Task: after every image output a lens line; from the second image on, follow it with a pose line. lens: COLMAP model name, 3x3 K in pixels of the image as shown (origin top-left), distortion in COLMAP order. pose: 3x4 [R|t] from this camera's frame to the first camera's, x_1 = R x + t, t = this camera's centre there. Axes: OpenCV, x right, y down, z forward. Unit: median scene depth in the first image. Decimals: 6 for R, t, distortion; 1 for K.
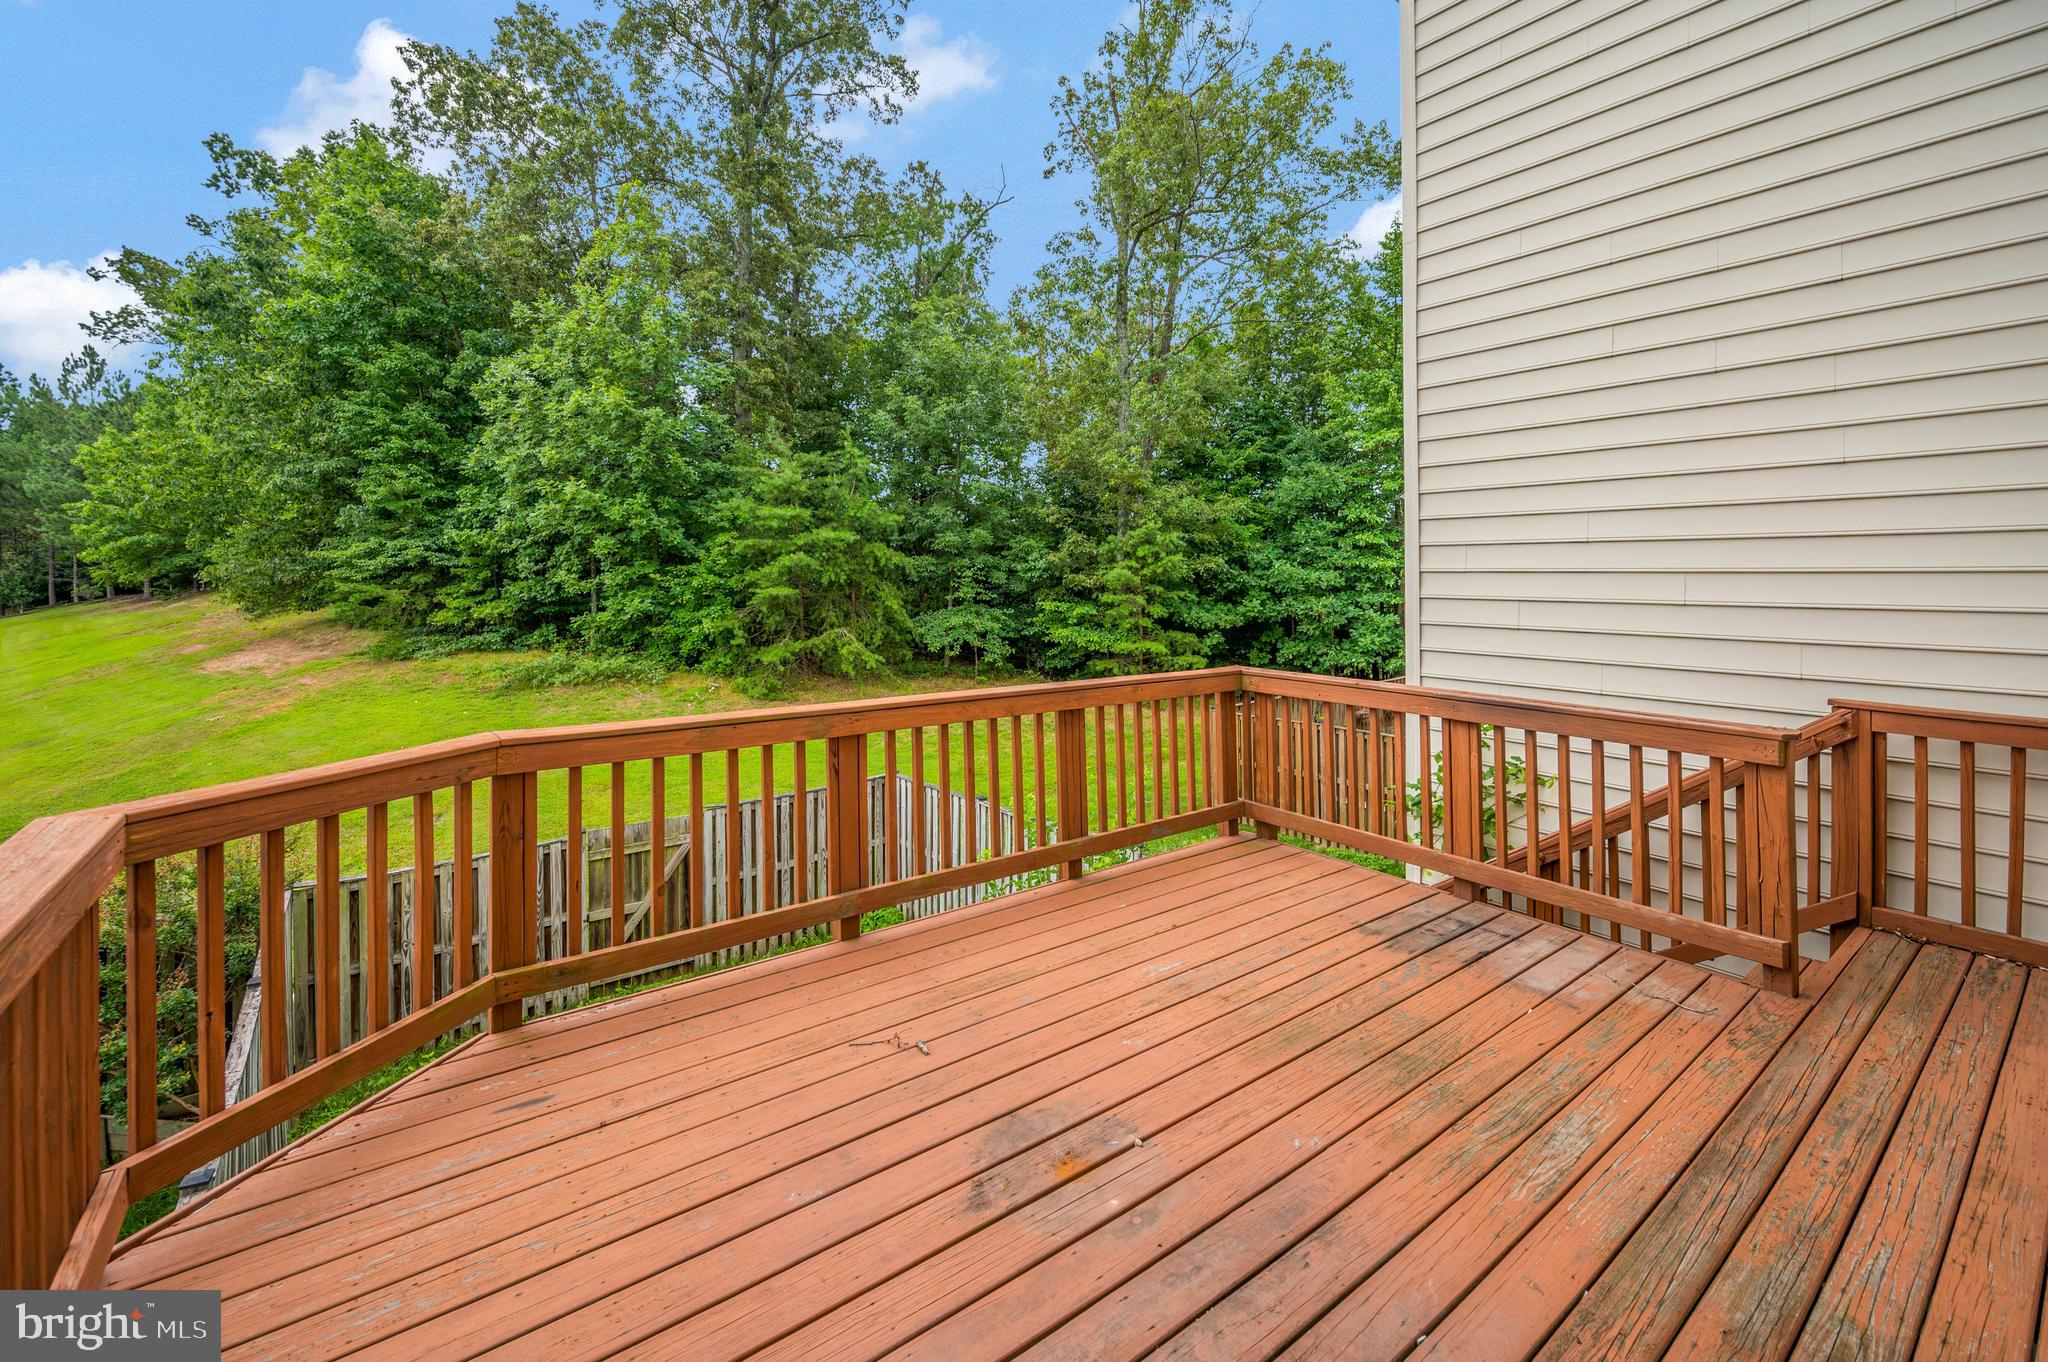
lens RADIAL K [[860.1, 0, 1038.2], [0, 860.1, 567.7], [0, 0, 1]] dist [-0.001209, -0.000313]
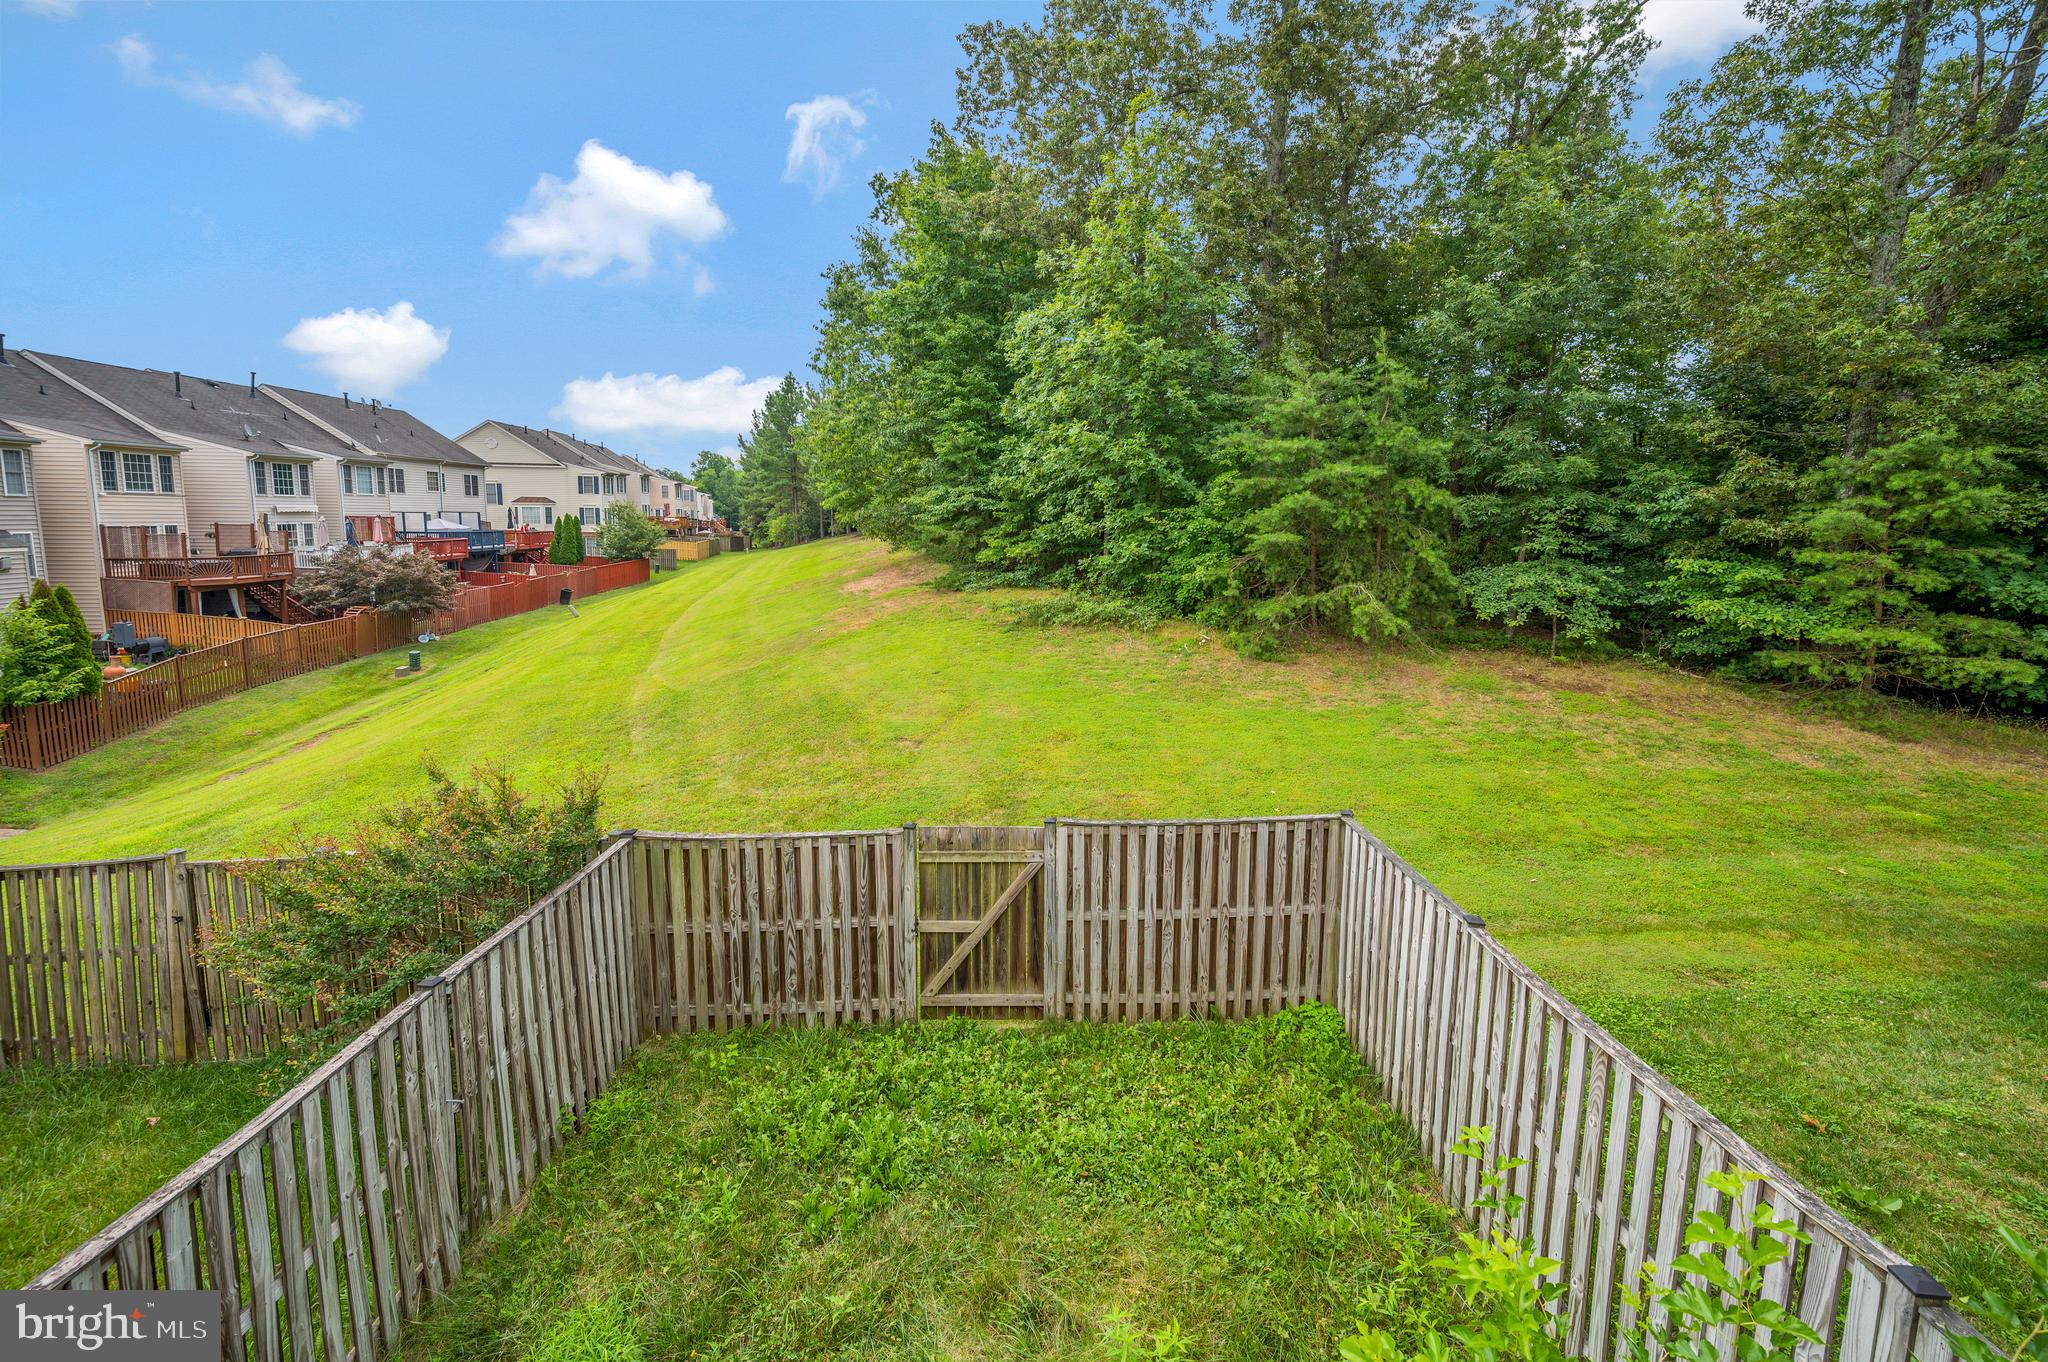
lens RADIAL K [[831.0, 0, 968.5], [0, 831.0, 620.3], [0, 0, 1]] dist [-0.000972, 0.000826]
pose [[0.761731, 0.081328, -0.642769, 0.004828], [0.002727, 0.991679, 0.128706, 0.001066], [0.647888, -0.099792, 0.755171, 0.134350]]
